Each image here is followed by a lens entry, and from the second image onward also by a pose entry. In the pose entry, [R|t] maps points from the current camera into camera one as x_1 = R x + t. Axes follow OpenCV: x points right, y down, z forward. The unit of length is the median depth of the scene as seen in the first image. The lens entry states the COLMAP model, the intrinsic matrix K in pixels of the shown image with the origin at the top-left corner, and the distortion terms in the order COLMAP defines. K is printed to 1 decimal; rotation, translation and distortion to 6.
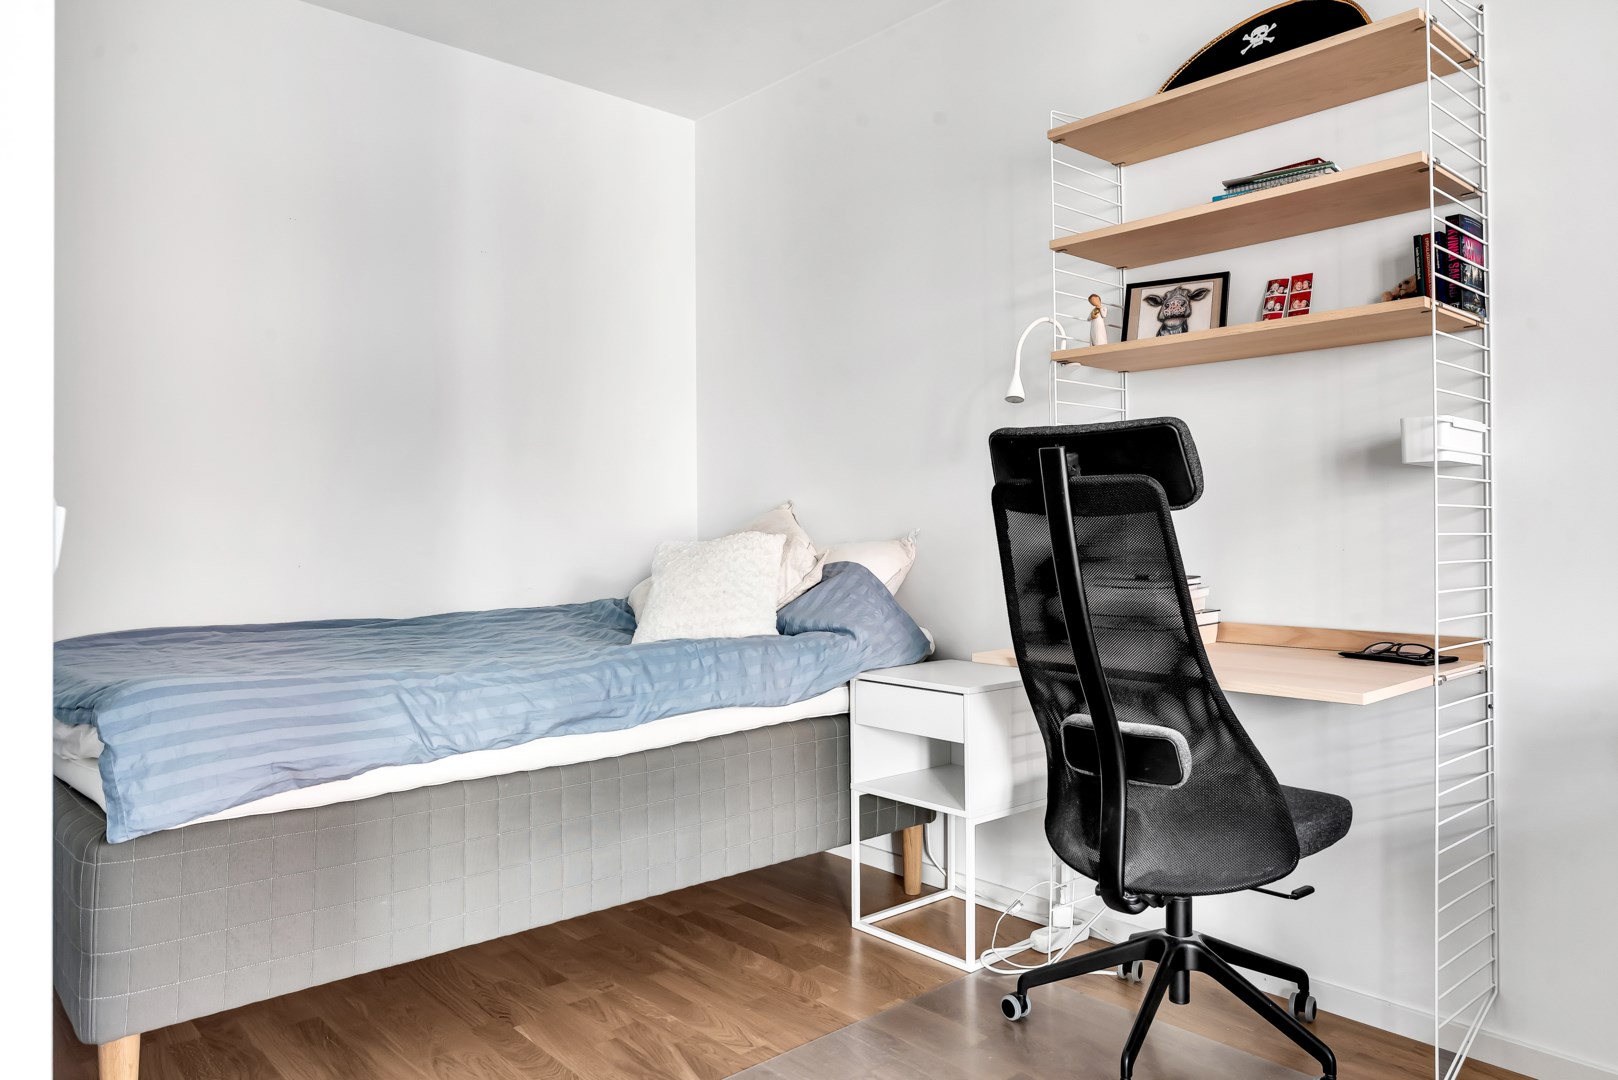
lens RADIAL K [[1105.3, 0, 818.3], [0, 1105.3, 520.2], [0, 0, 1]] dist [-0.006023, 0.001402]
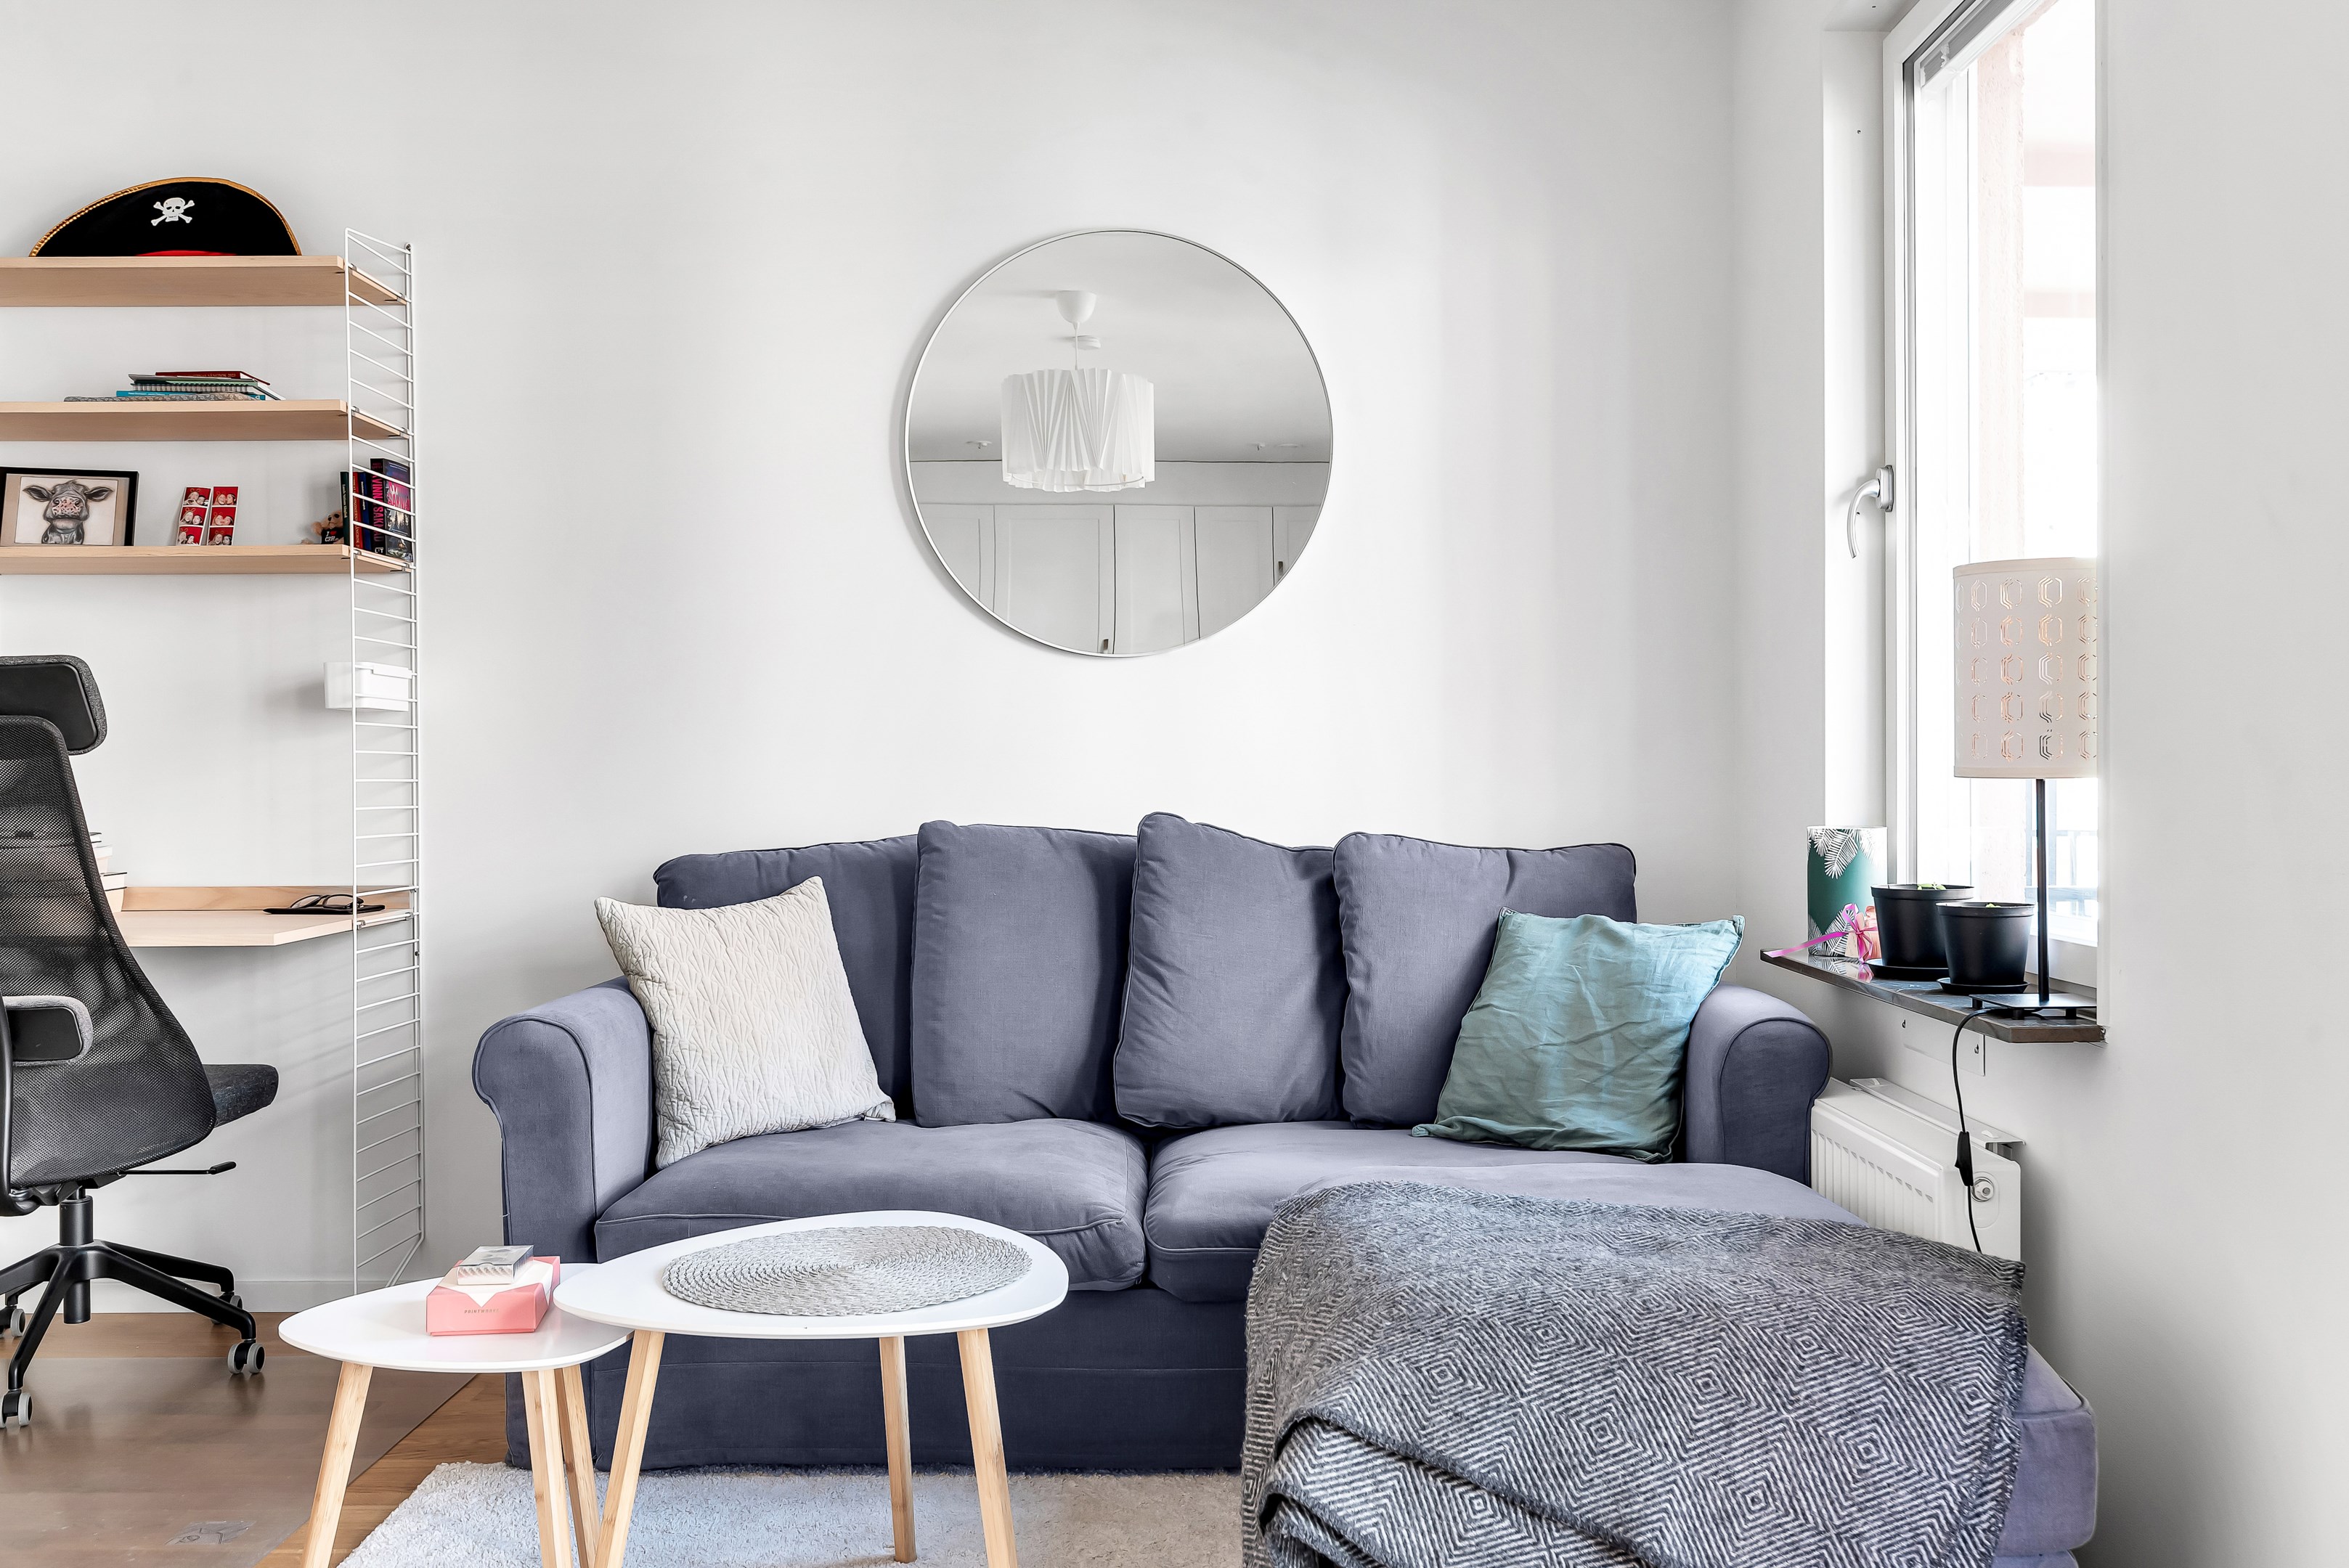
lens RADIAL K [[1988.7, 0, 1212.3], [0, 1988.7, 793.1], [0, 0, 1]] dist [-0.006698, 0.000270]
pose [[0.661867, -0.006005, 0.749597, -0.251081], [-0.004075, 0.999924, 0.011609, -0.000022], [-0.749610, -0.010738, 0.661793, -0.701999]]
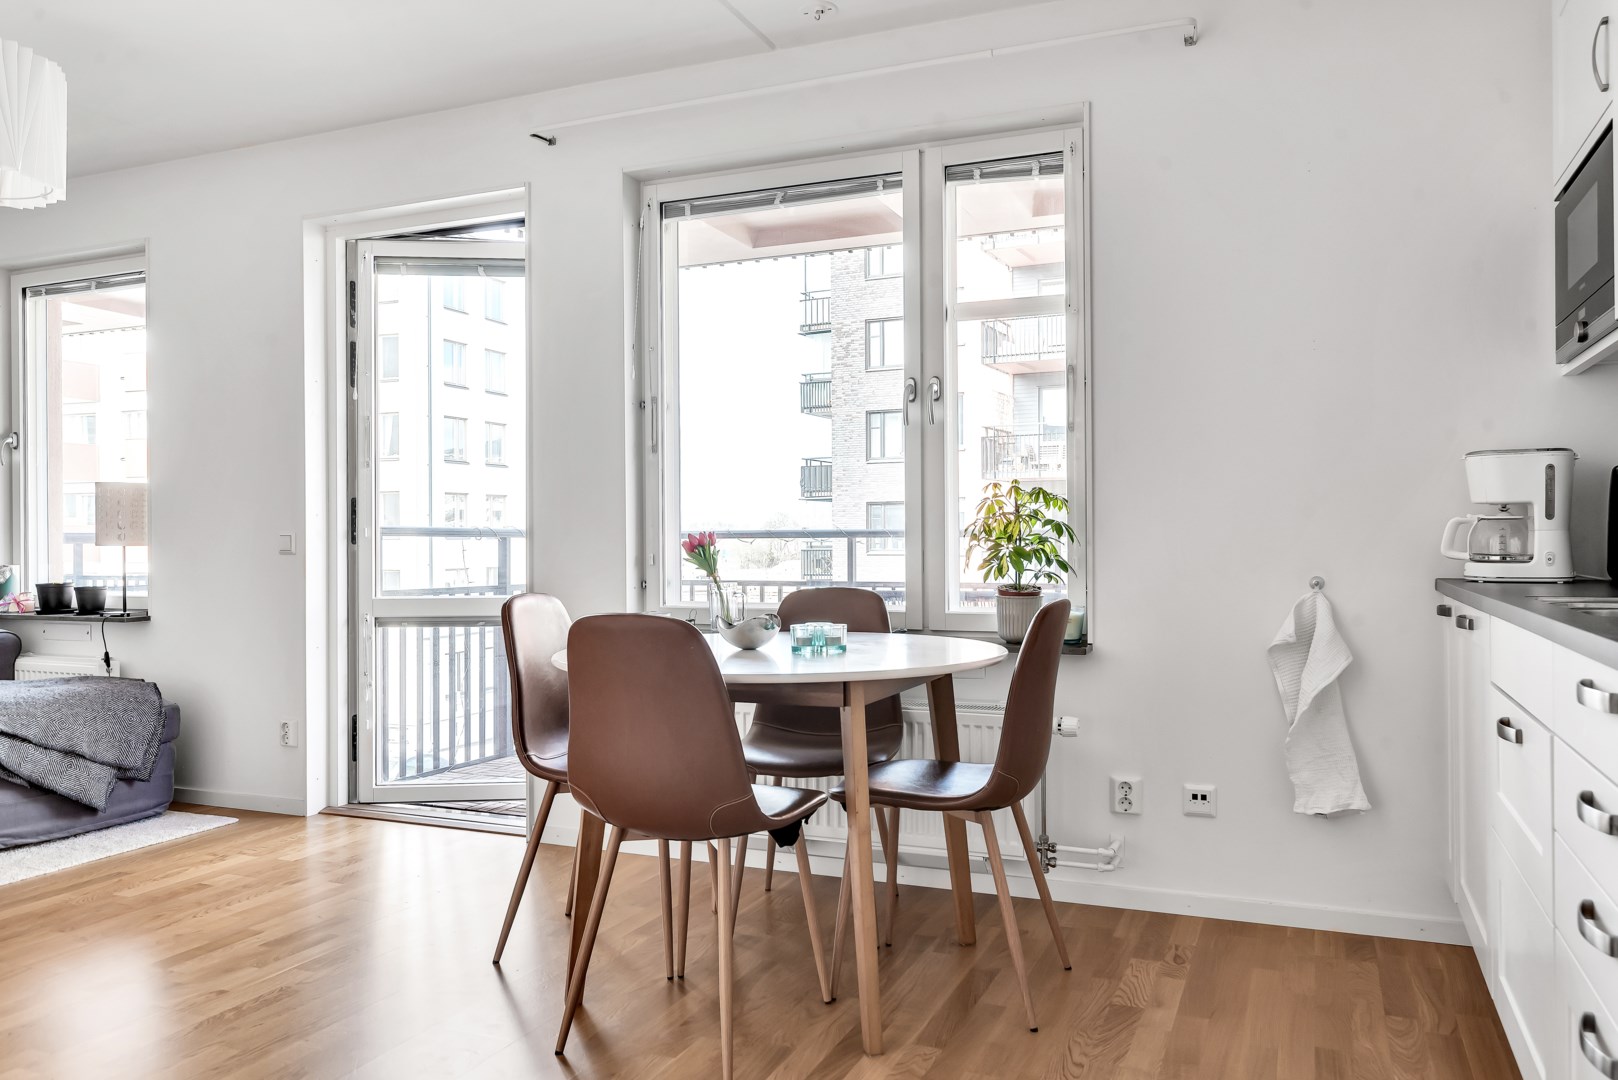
lens RADIAL K [[1156.1, 0, 834.0], [0, 1156.1, 540.8], [0, 0, 1]] dist [-0.005002, -0.000059]
pose [[-0.441165, 0.005864, 0.897407, -1.640335], [0.002435, 0.999983, -0.005338, 0.007666], [-0.897423, -0.000170, -0.441171, -0.558395]]
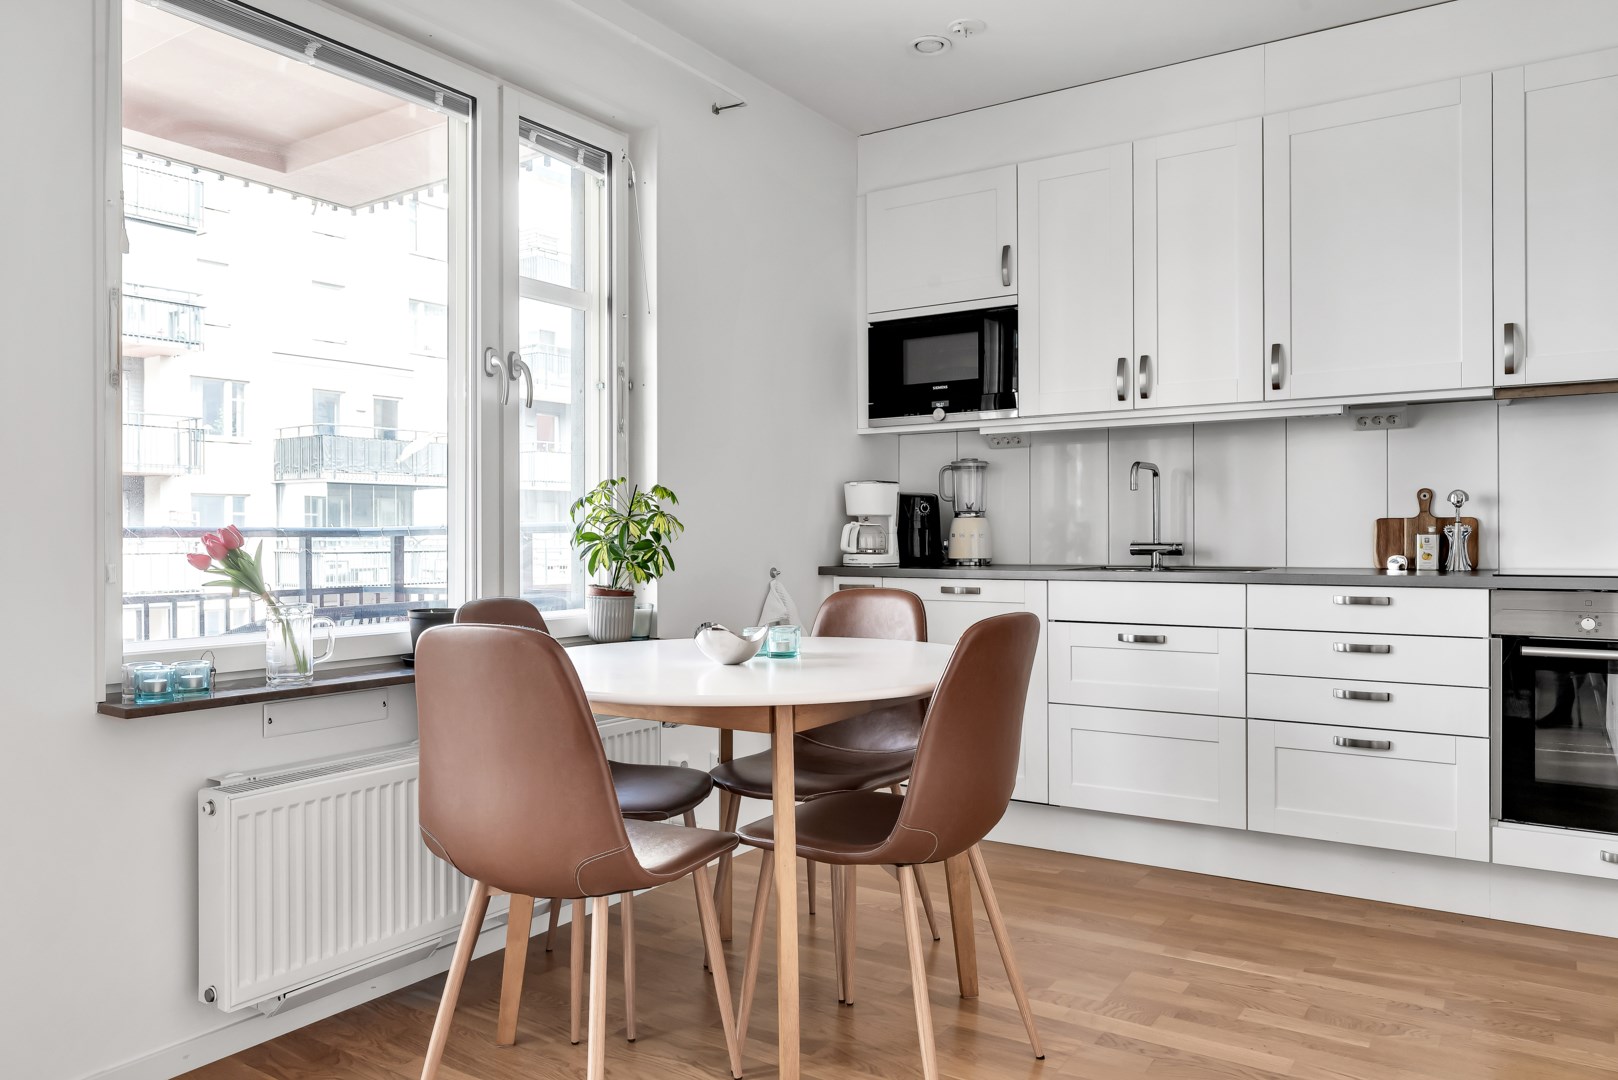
lens RADIAL K [[1105.3, 0, 817.2], [0, 1105.3, 541.8], [0, 0, 1]] dist [-0.006023, 0.001402]
pose [[-0.965928, 0.010142, -0.258614, -0.267320], [0.010492, 0.999945, 0.000025, 0.004922], [0.258600, -0.002689, -0.965981, -0.006635]]
